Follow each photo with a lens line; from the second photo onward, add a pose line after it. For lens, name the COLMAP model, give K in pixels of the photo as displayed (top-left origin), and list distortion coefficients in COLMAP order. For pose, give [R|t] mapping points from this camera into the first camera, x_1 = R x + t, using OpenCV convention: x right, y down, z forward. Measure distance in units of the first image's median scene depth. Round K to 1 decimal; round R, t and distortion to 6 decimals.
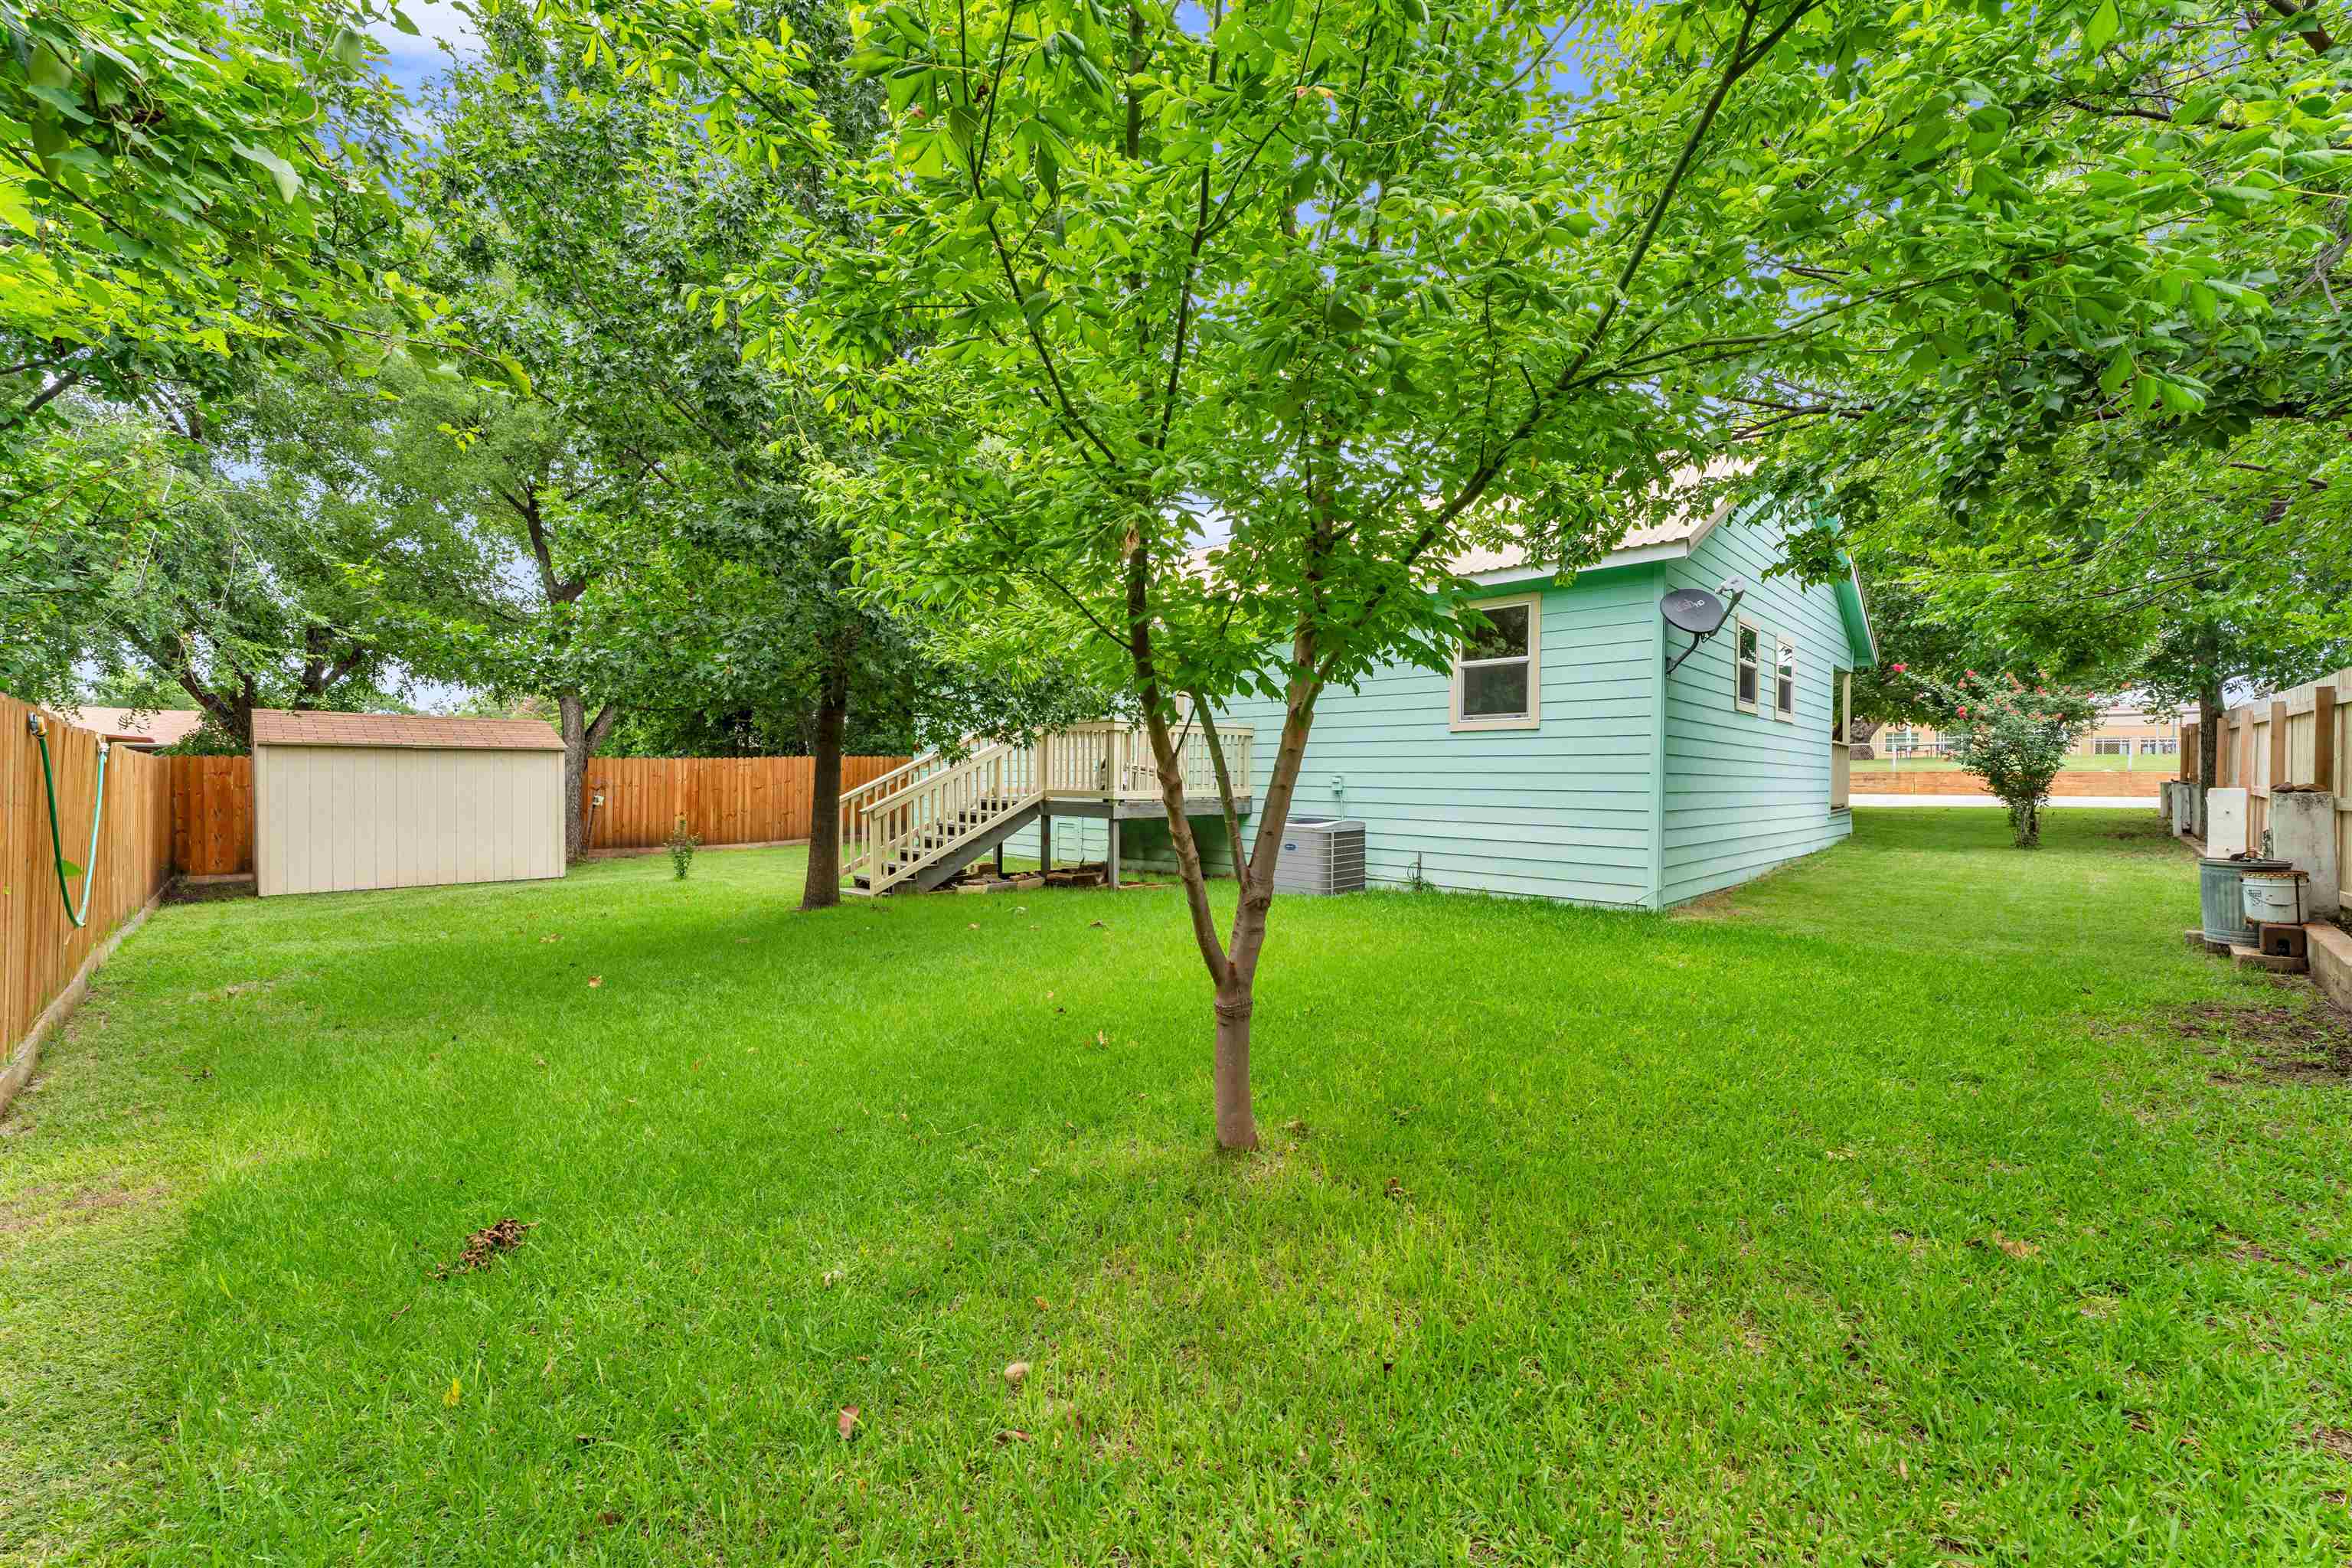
lens RADIAL K [[940.7, 0, 1166.4], [0, 940.7, 781.3], [0, 0, 1]] dist [0.002559, 0.000181]
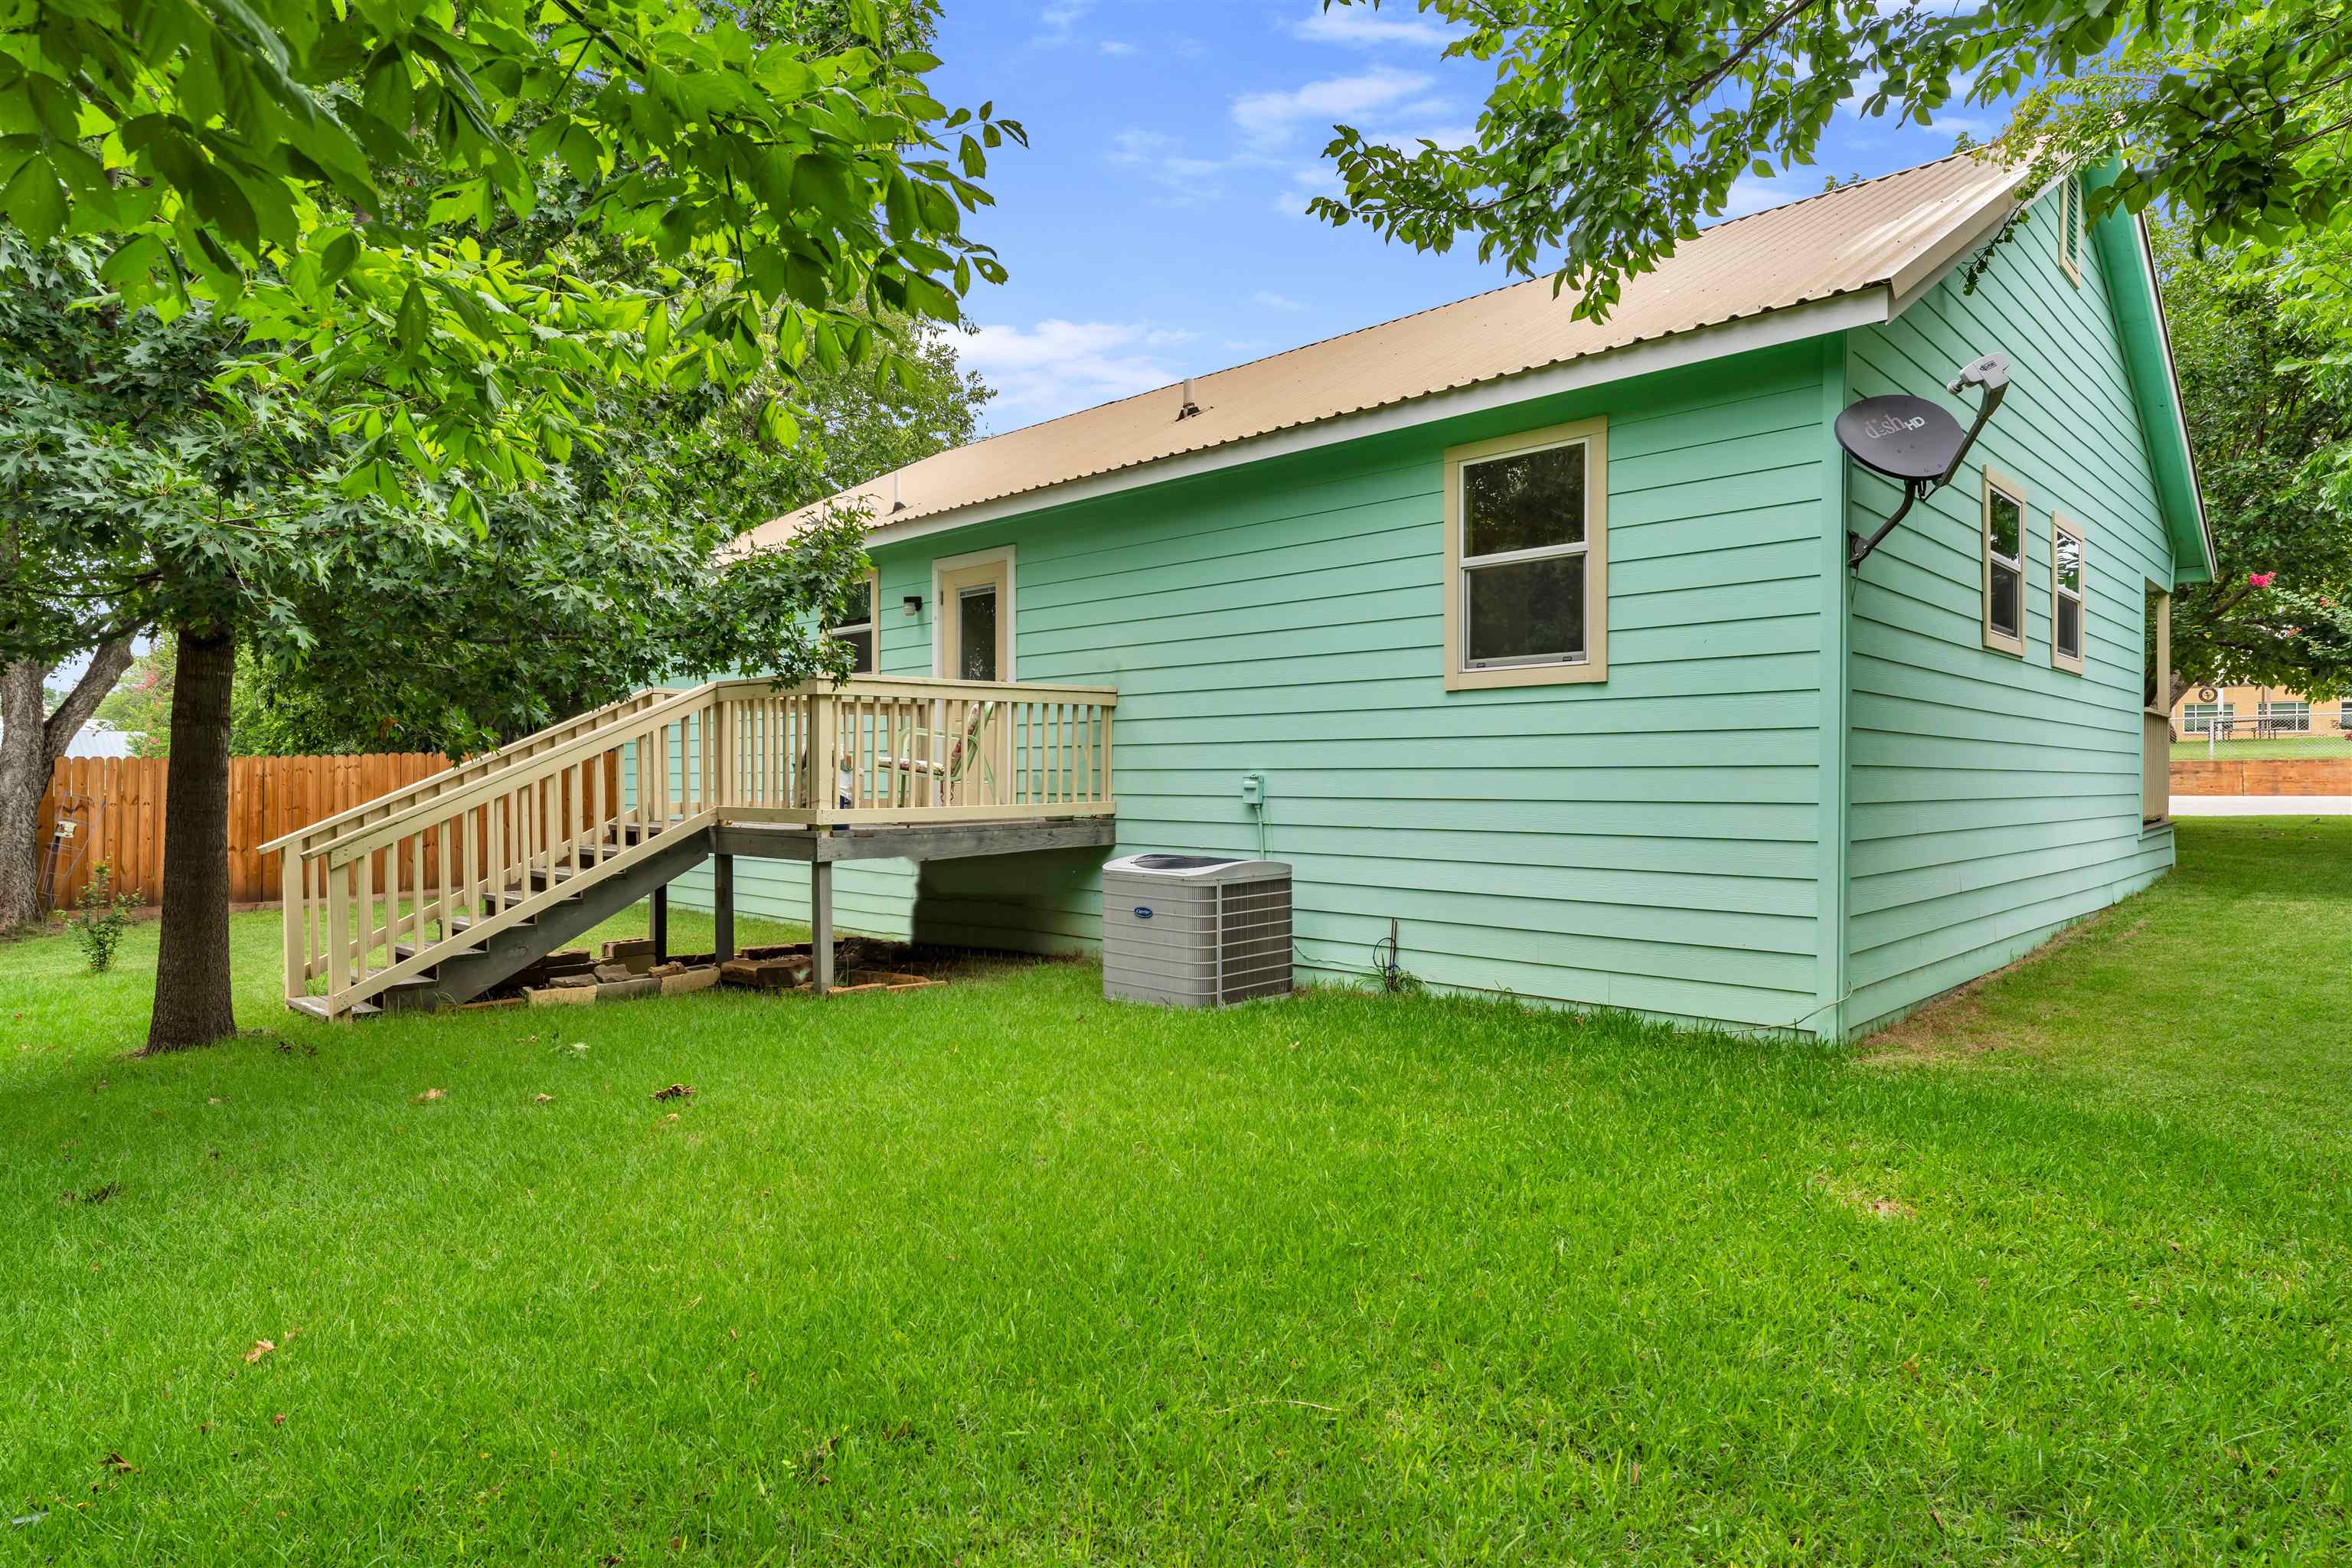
lens RADIAL K [[1306.1, 0, 1183.1], [0, 1306.1, 784.2], [0, 0, 1]] dist [-0.000025, 0.001863]
pose [[0.999949, -0.009526, 0.003419, 0.148909], [0.009526, 0.999955, 0.000052, -0.002089], [-0.003419, -0.000019, 0.999994, 0.264043]]
